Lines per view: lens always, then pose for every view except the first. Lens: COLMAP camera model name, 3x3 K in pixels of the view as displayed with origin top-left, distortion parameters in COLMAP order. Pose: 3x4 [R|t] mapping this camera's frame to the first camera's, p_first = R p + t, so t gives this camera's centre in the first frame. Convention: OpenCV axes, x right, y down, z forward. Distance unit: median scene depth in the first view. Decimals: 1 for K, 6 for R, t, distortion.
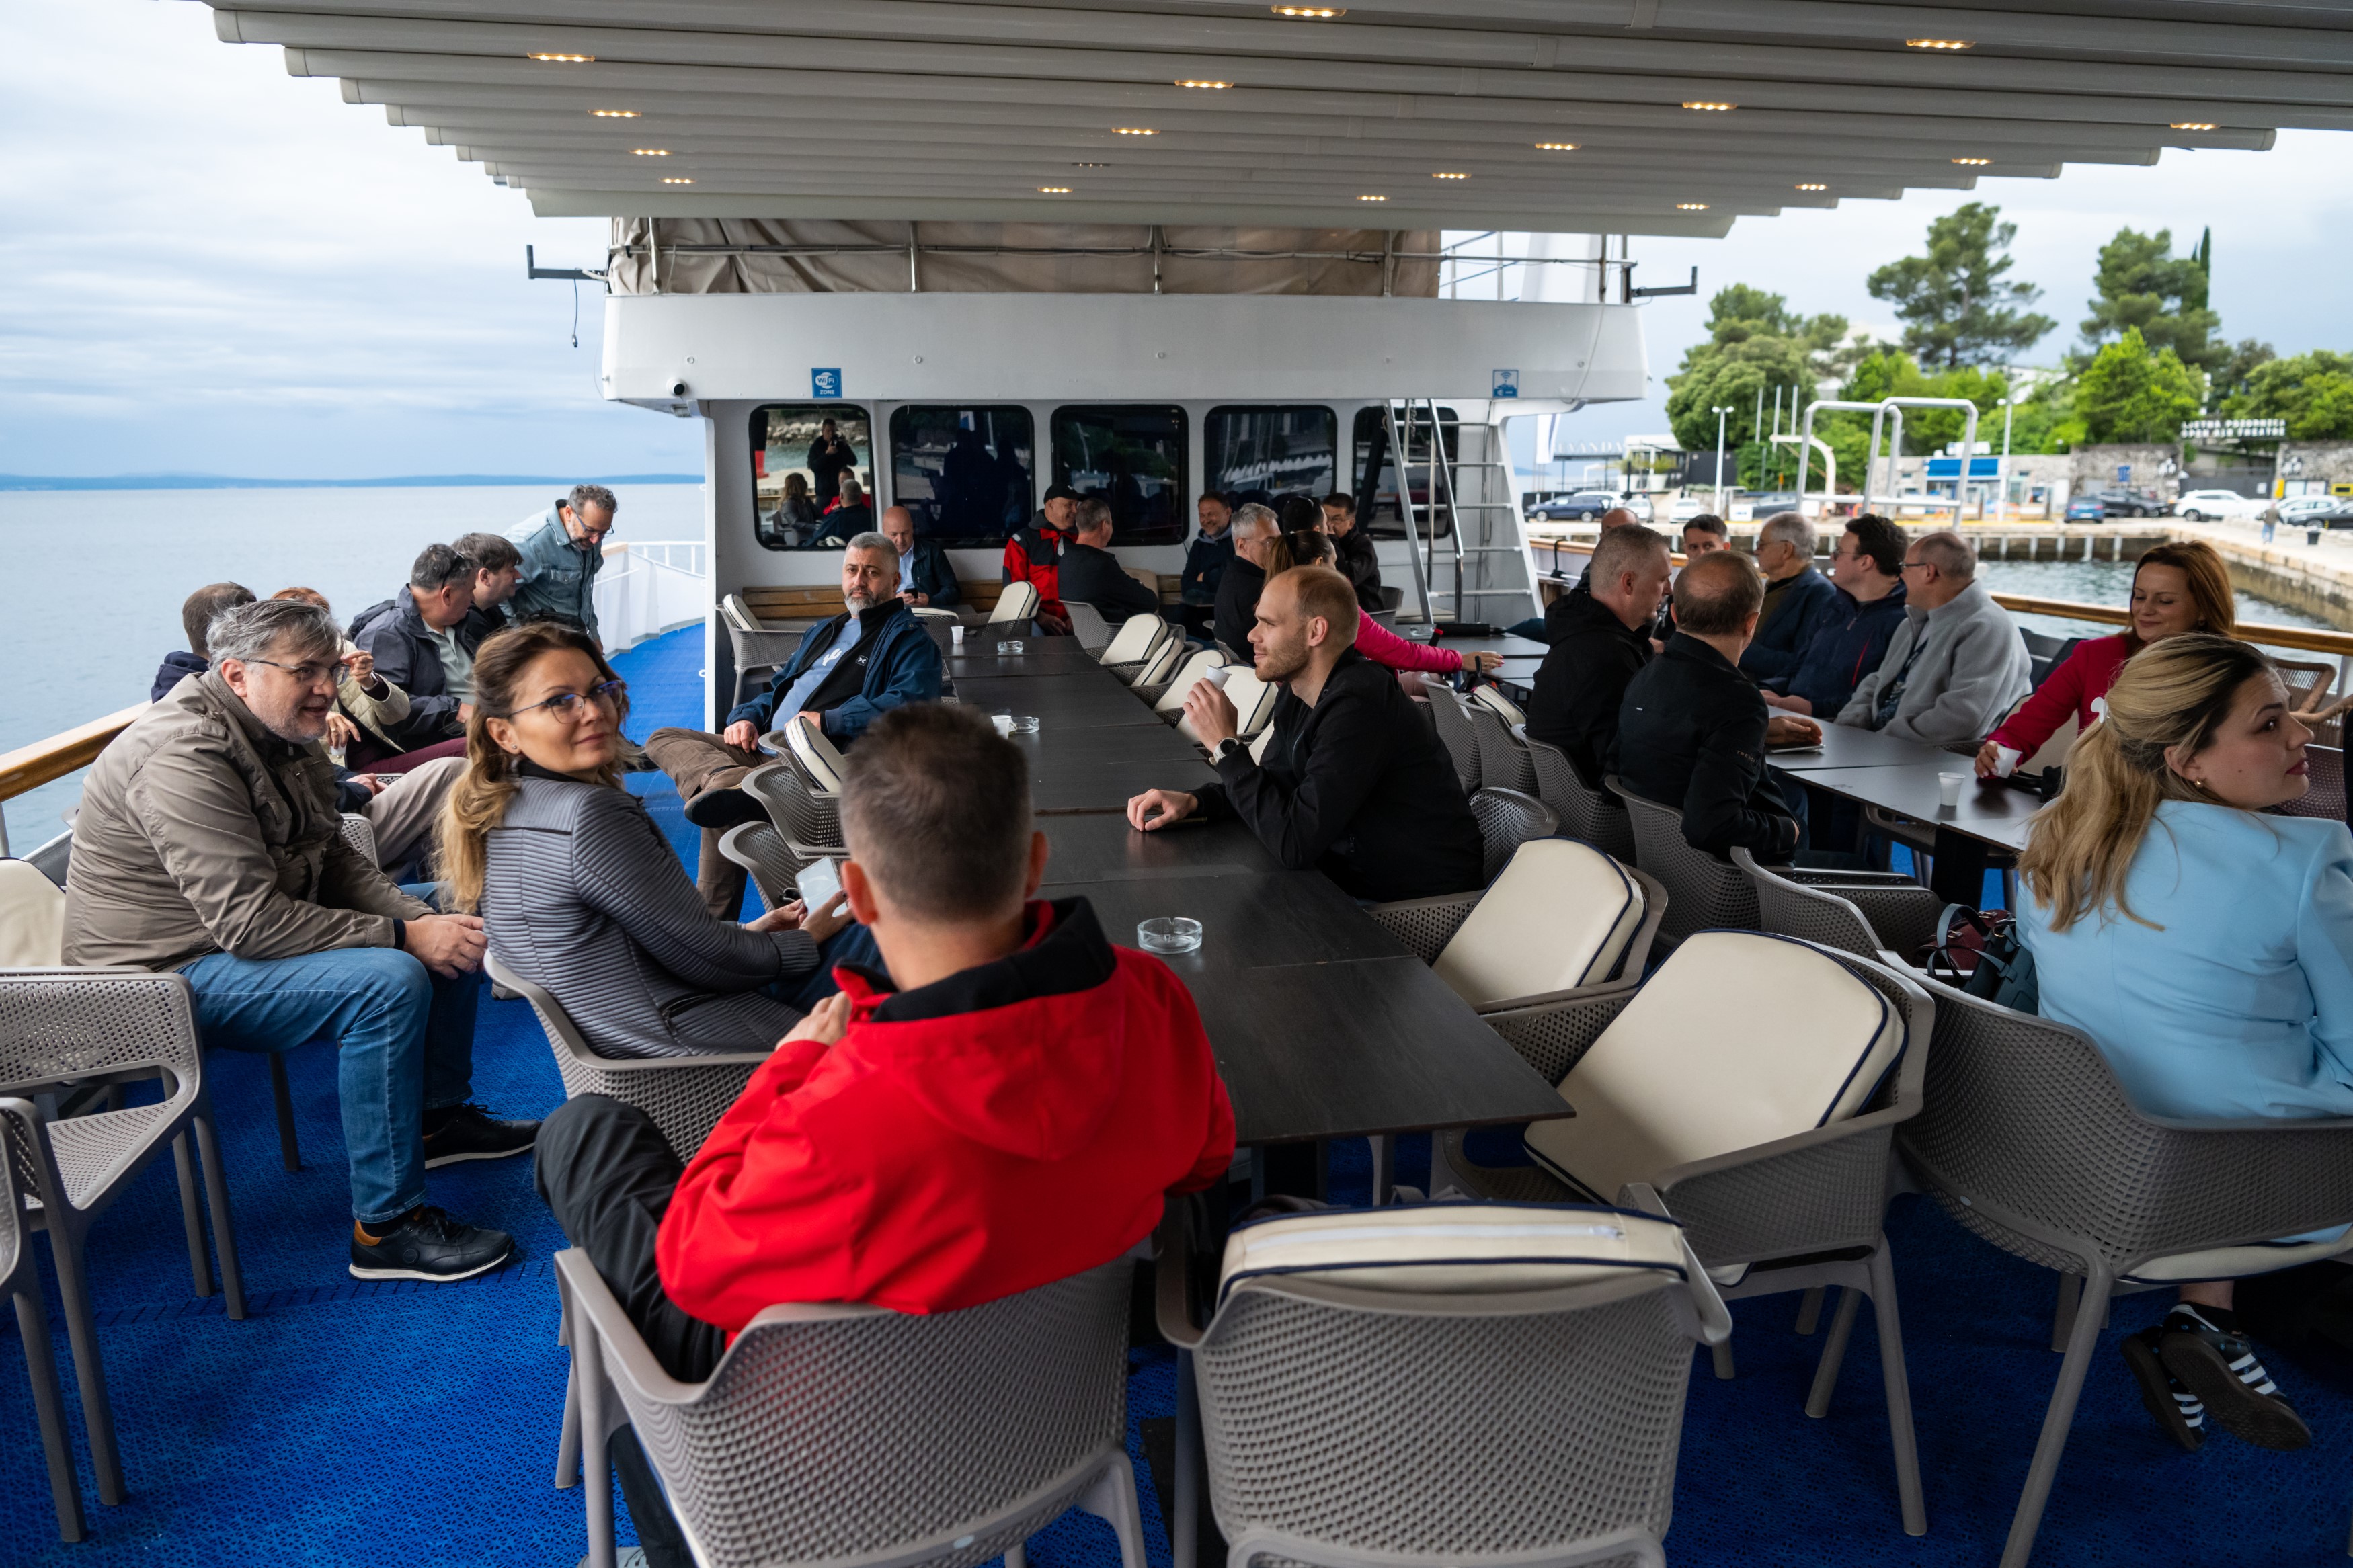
lens RADIAL K [[1597.7, 0, 1176.7], [0, 1597.7, 793.2], [0, 0, 1]] dist [0.007373, -0.002826]
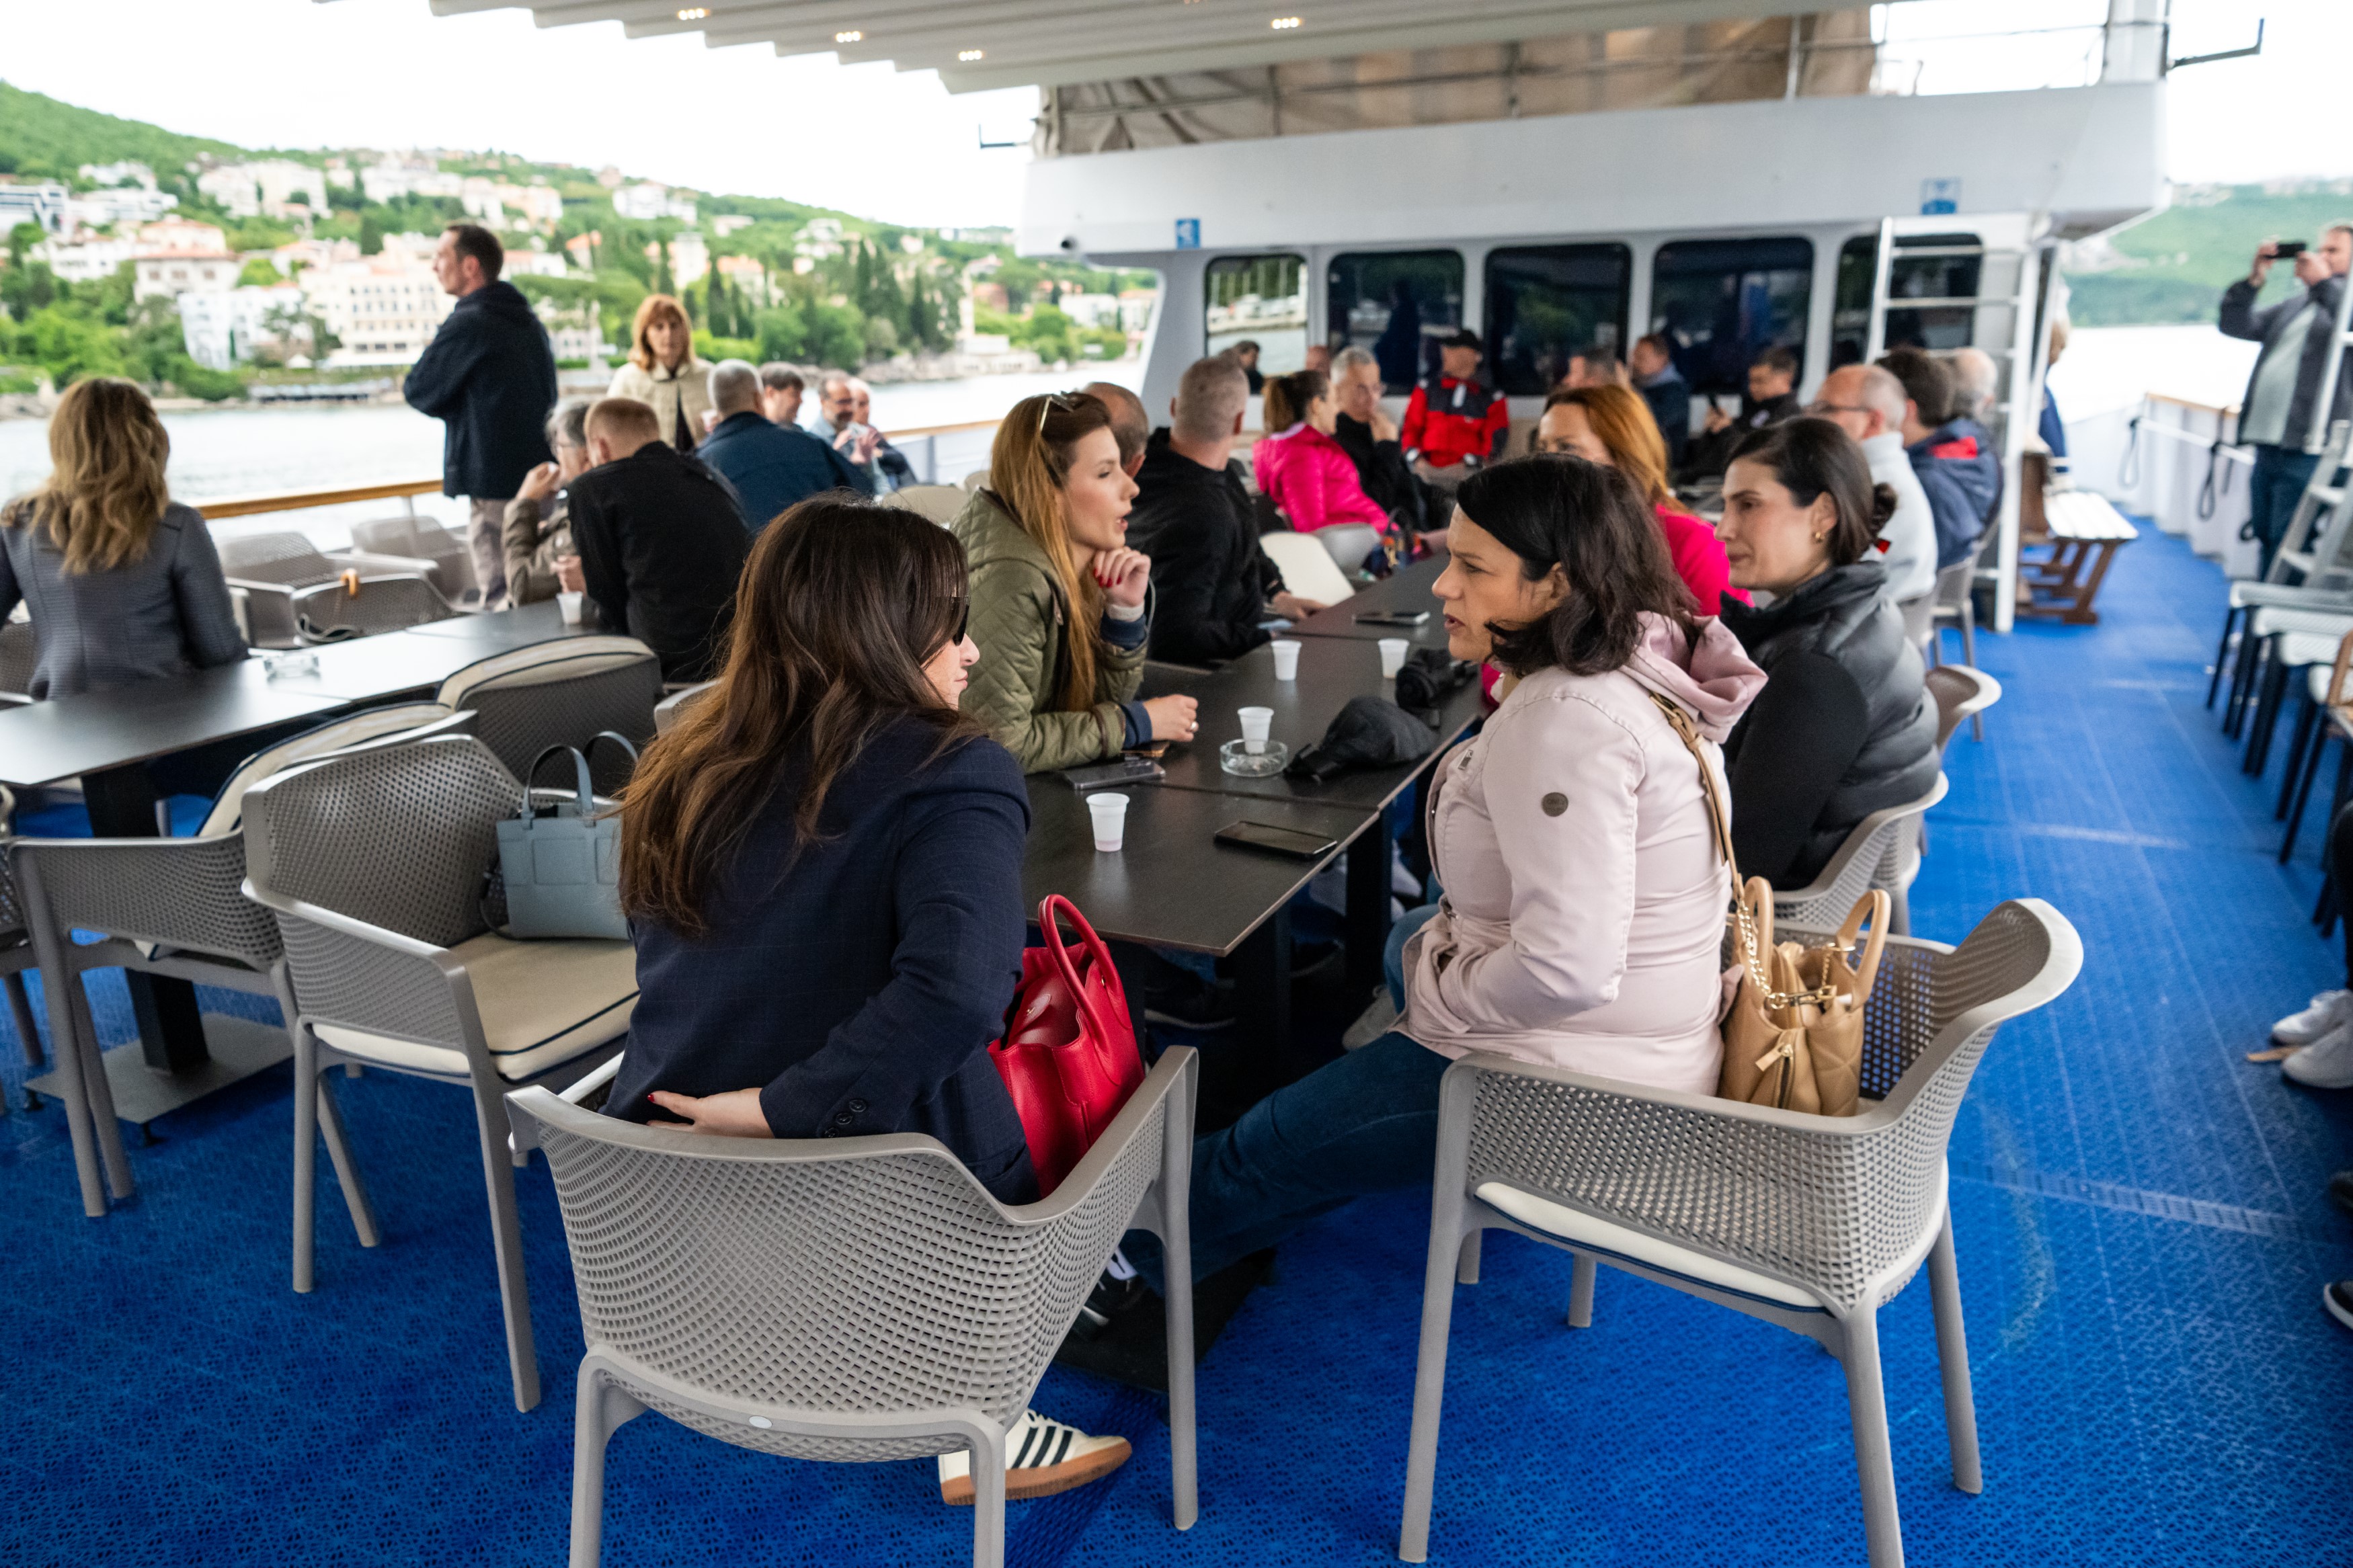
lens RADIAL K [[1597.7, 0, 1161.2], [0, 1597.7, 791.4], [0, 0, 1]] dist [0.007373, -0.002826]
pose [[0.812394, 0.157092, -0.561550, 0.419836], [-0.104282, 0.986643, 0.125146, -0.022292], [0.573709, -0.043108, 0.817924, 0.107519]]
